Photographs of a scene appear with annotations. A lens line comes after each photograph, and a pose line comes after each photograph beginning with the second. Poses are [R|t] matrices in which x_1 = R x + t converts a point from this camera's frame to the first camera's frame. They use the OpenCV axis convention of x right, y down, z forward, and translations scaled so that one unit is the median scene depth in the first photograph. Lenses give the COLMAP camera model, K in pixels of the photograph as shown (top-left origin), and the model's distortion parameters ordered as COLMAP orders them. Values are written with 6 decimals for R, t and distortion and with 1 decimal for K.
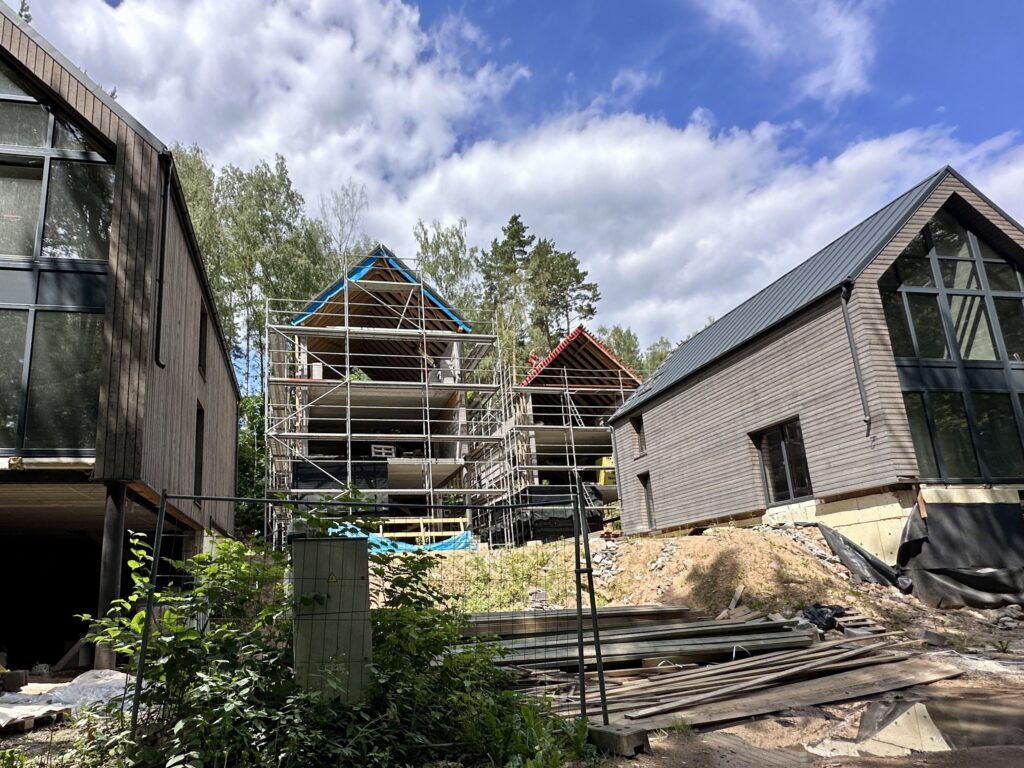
lens RADIAL K [[582.7, 0, 414.8], [0, 582.7, 477.4], [0, 0, 1]] dist [-0.005310, 0.004120]
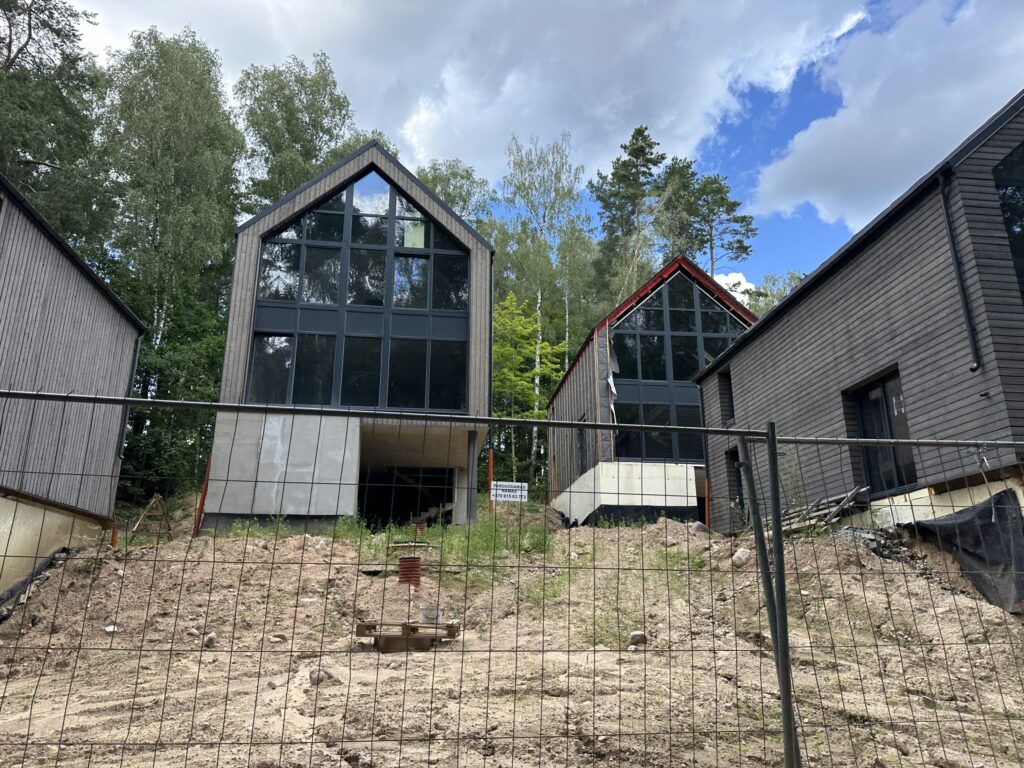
lens RADIAL K [[714.3, 0, 512.5], [0, 714.3, 388.6], [0, 0, 1]] dist [0.047534, -0.053341]
pose [[0.996569, 0.027966, -0.077899, 0.260618], [-0.035374, 0.994810, -0.095404, 0.018180], [0.074827, 0.097832, 0.992386, 0.117772]]
